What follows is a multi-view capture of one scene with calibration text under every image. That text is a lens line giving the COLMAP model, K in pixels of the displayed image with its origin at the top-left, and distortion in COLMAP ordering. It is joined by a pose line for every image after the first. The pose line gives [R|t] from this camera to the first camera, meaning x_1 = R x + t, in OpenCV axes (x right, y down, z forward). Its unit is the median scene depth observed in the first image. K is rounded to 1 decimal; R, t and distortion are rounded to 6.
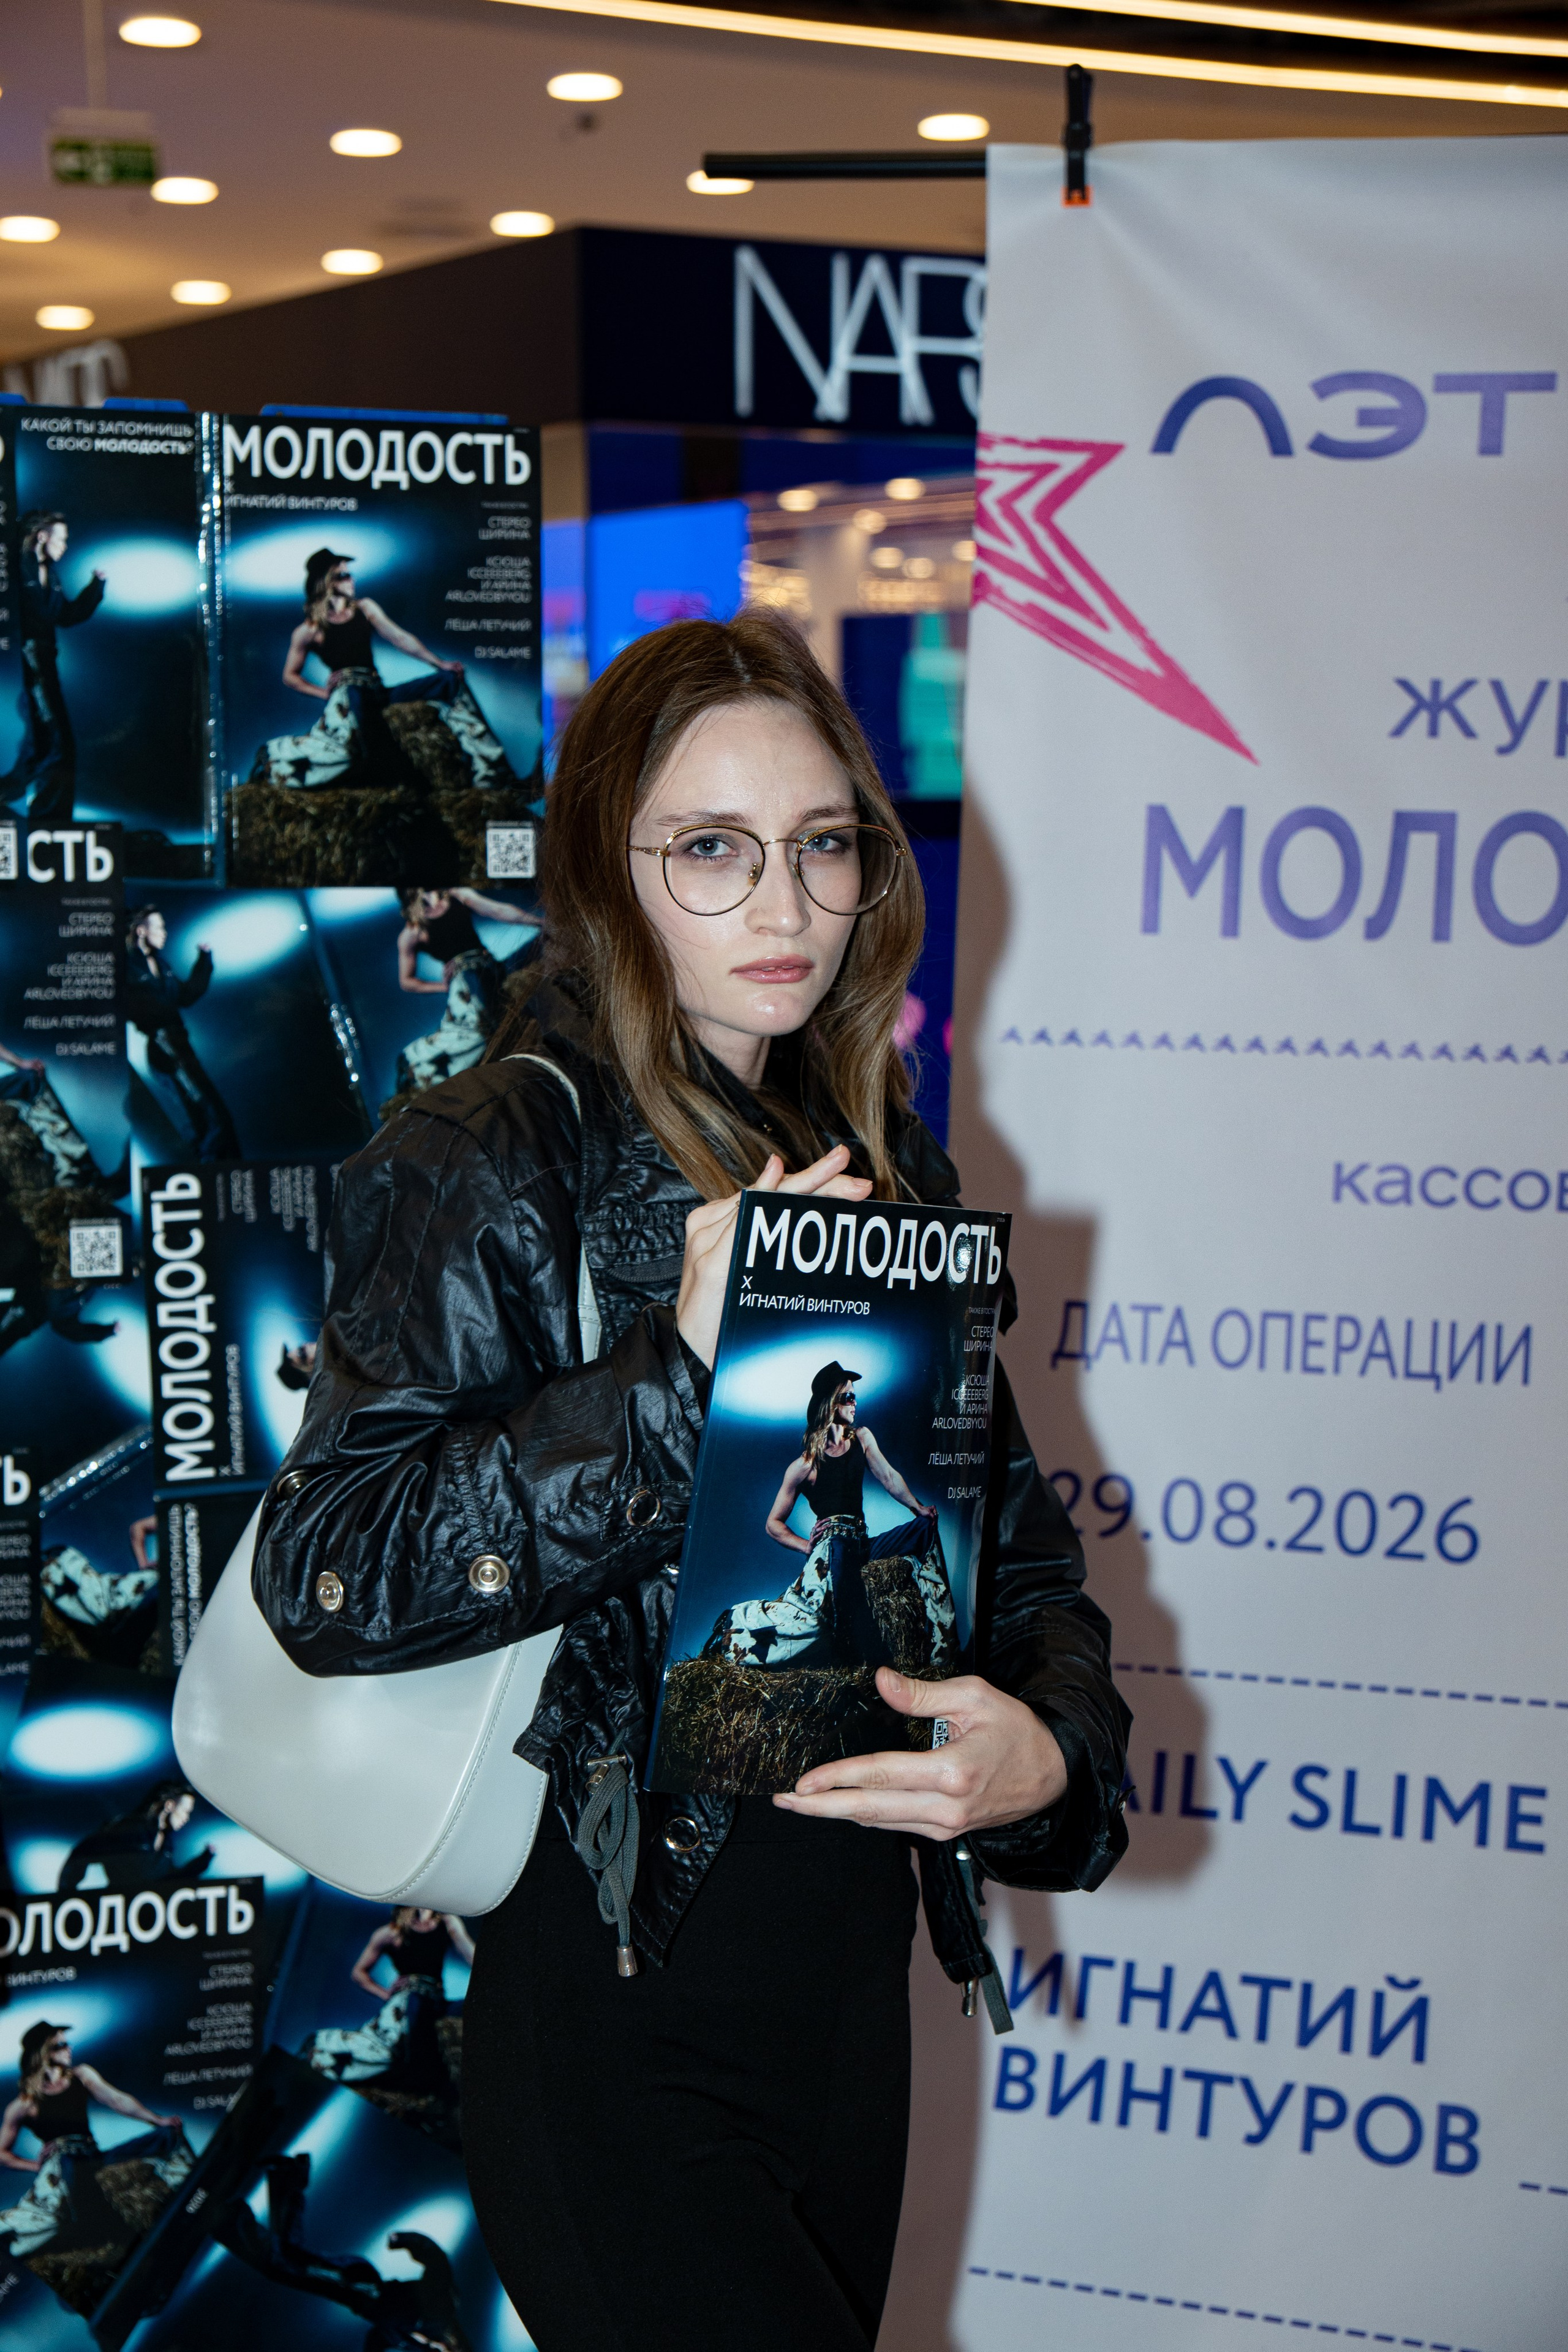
lens RADIAL K [[4257.6, 0, 762.2], [0, 4257.6, 1183.7], [0, 0, 1]] dist [0.395715, 0.000000]
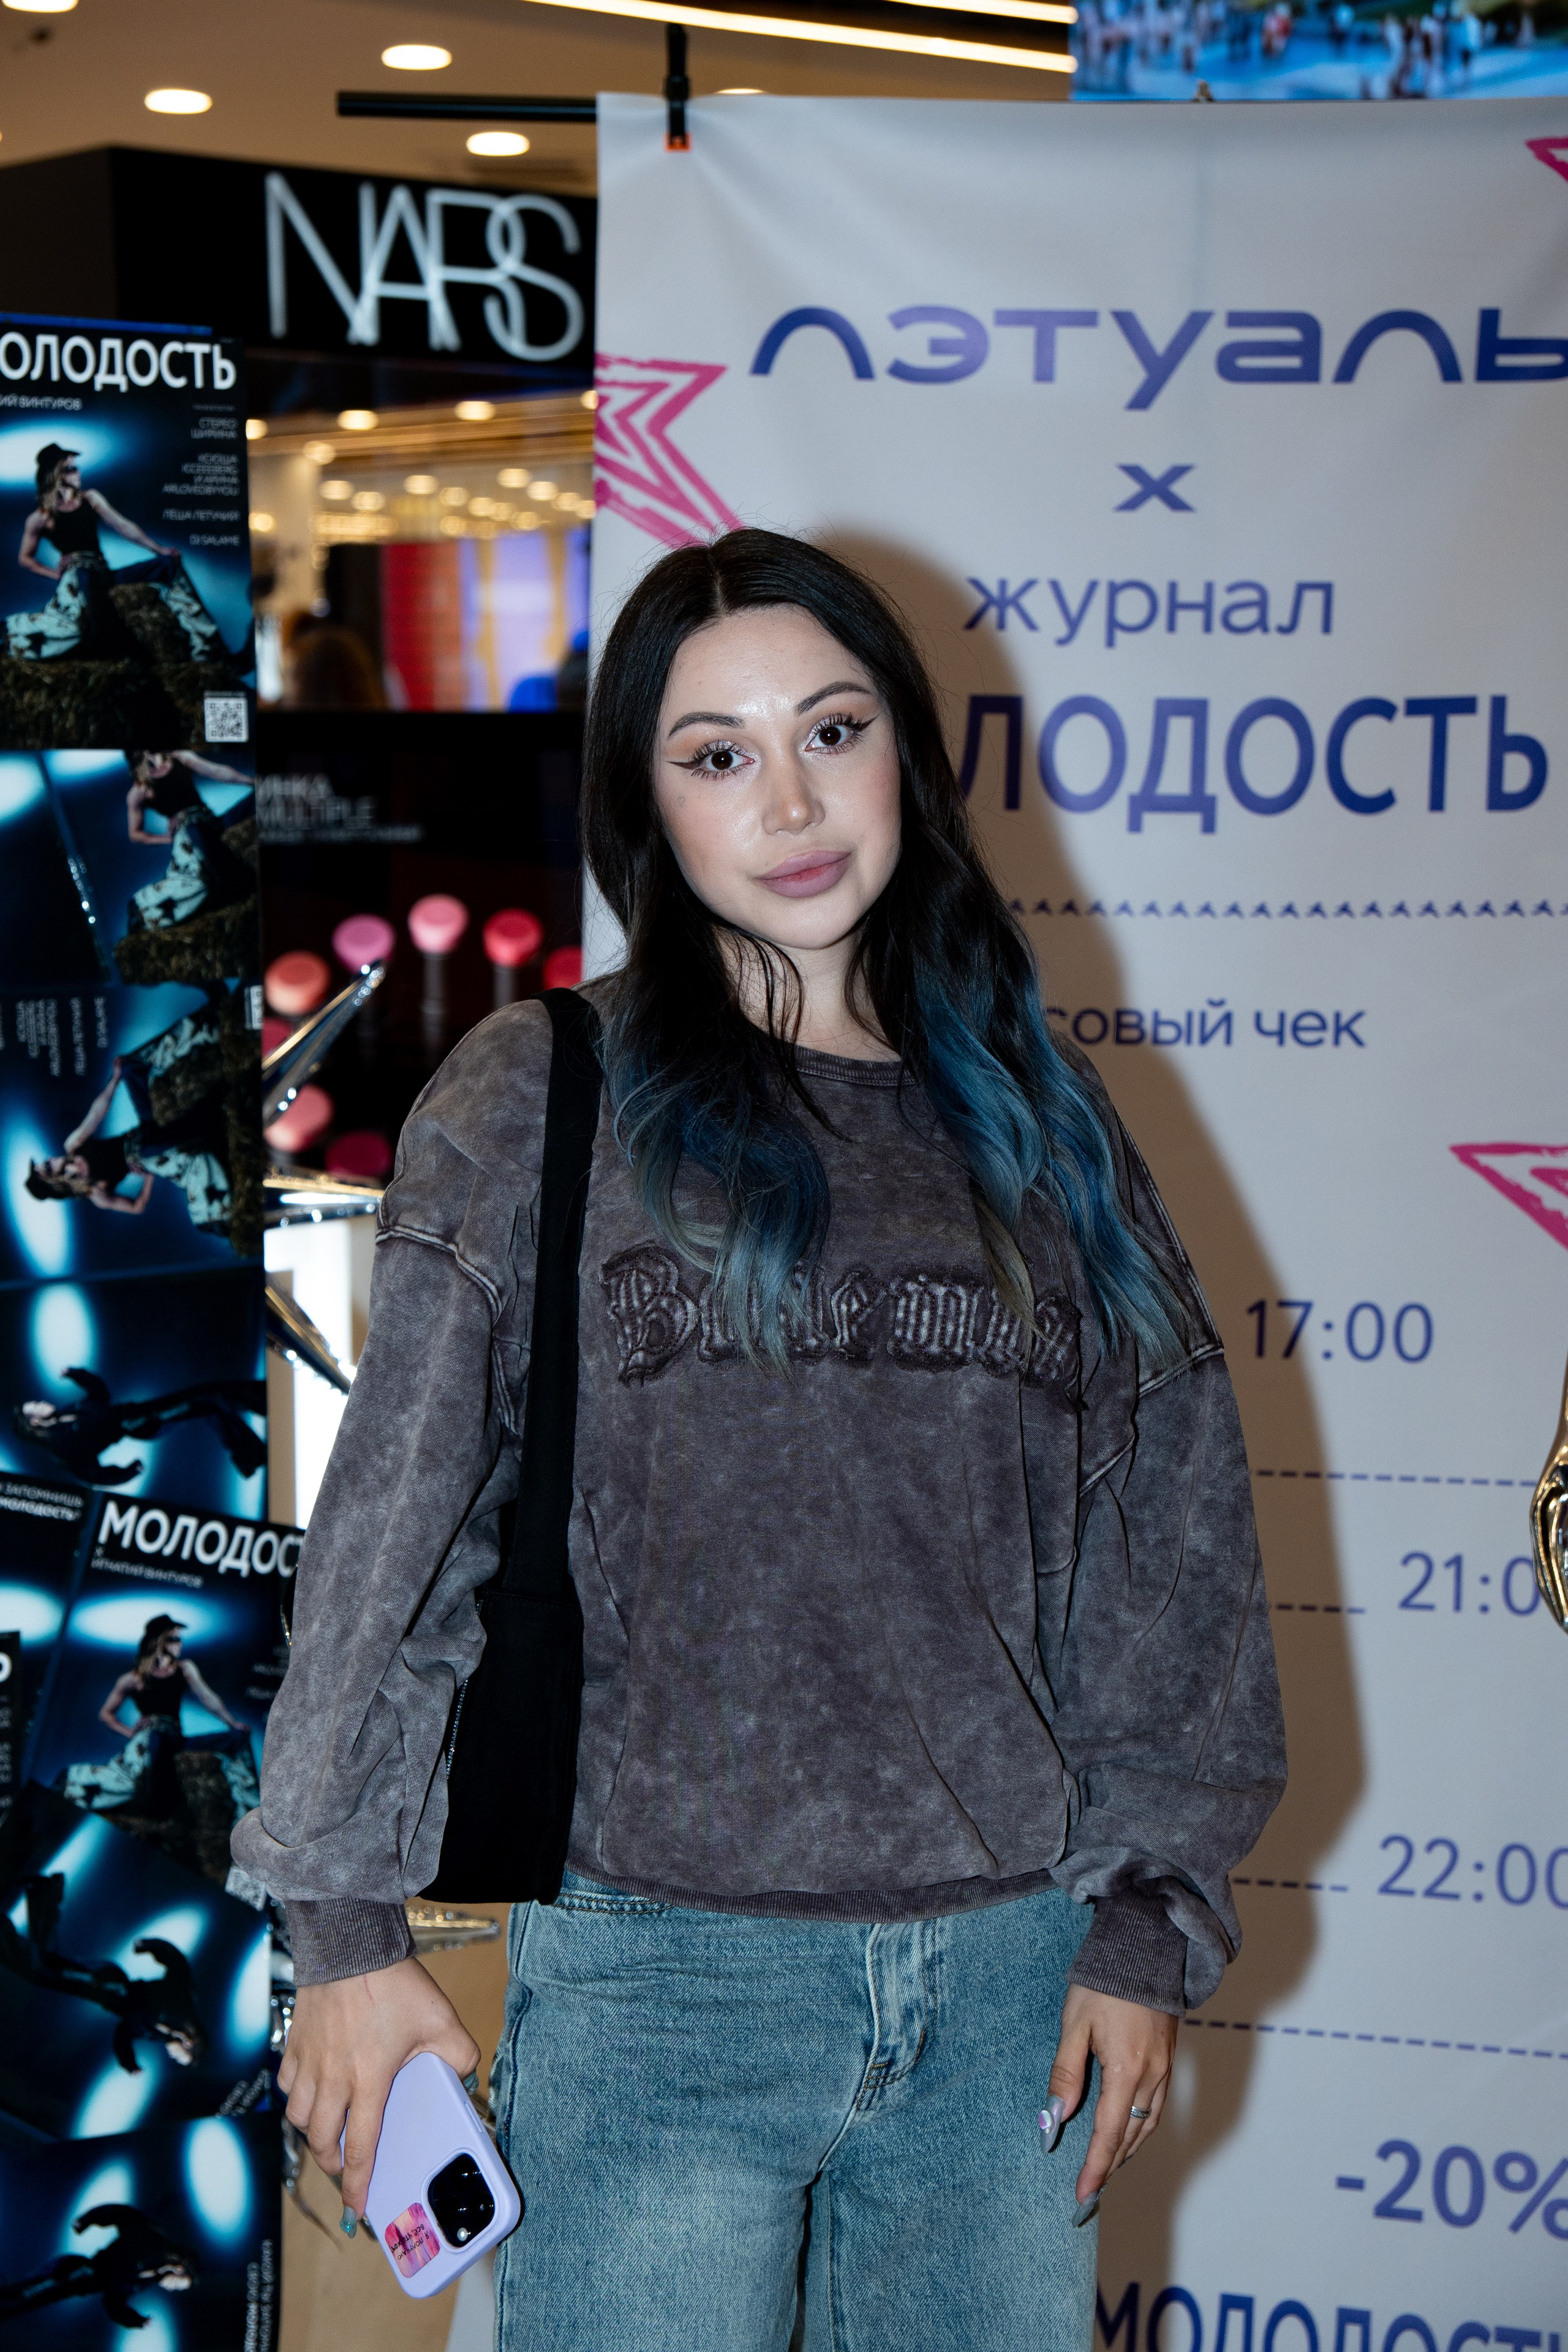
lens RADIAL K [[4257.6, 0, 788.9], [0, 4257.6, 1182.6], [0, 0, 1]] dist [0.395715, 0.000000]
pose [[0.991263, -0.018402, 0.130611, -0.062135], [0.016555, 0.999747, 0.015211, 0.029598], [-0.130857, -0.012916, 0.991317, -0.143868]]
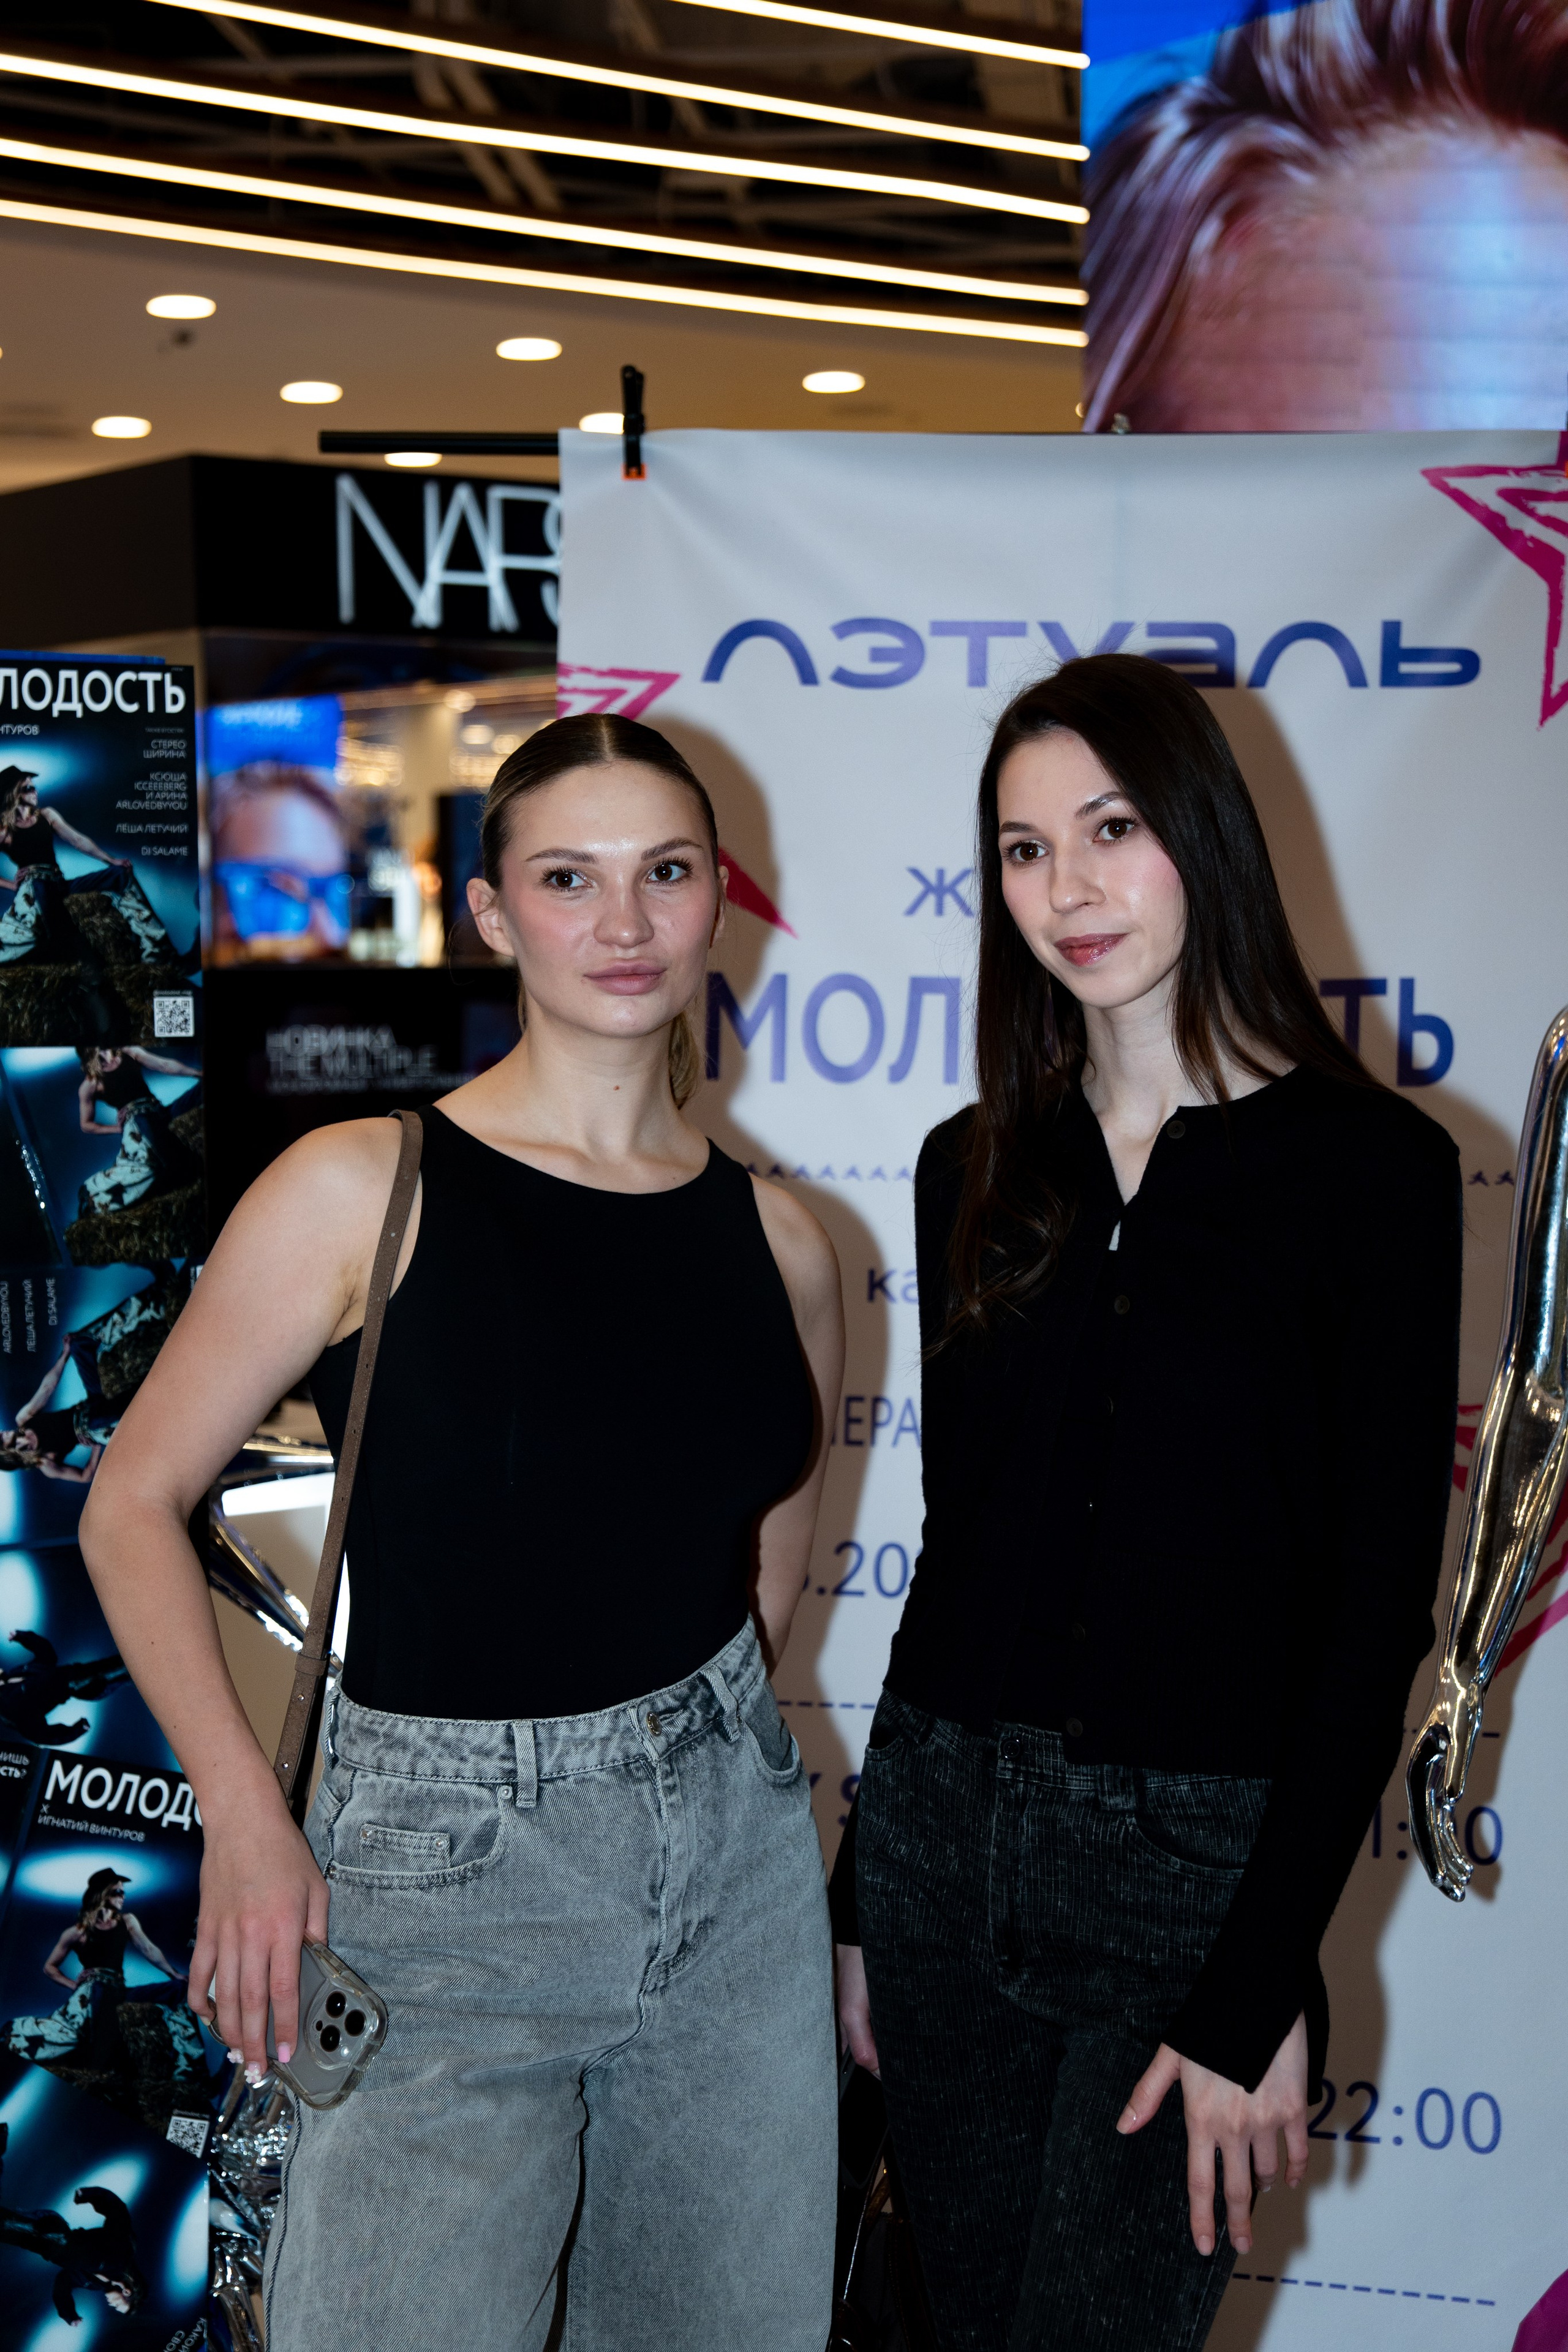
lens RADIAL K [[4080.8, 0, 781.5], [0, 4080.8, 1177.6], [0, 0, 1]] dist [0.362326, 0.000000]
pose [[0.994762, -0.015579, 0.101024, -0.006701], [0.019326, 0.999157, -0.036223, 0.012793], [-0.100374, 0.037986, 0.994224, -0.161336]]
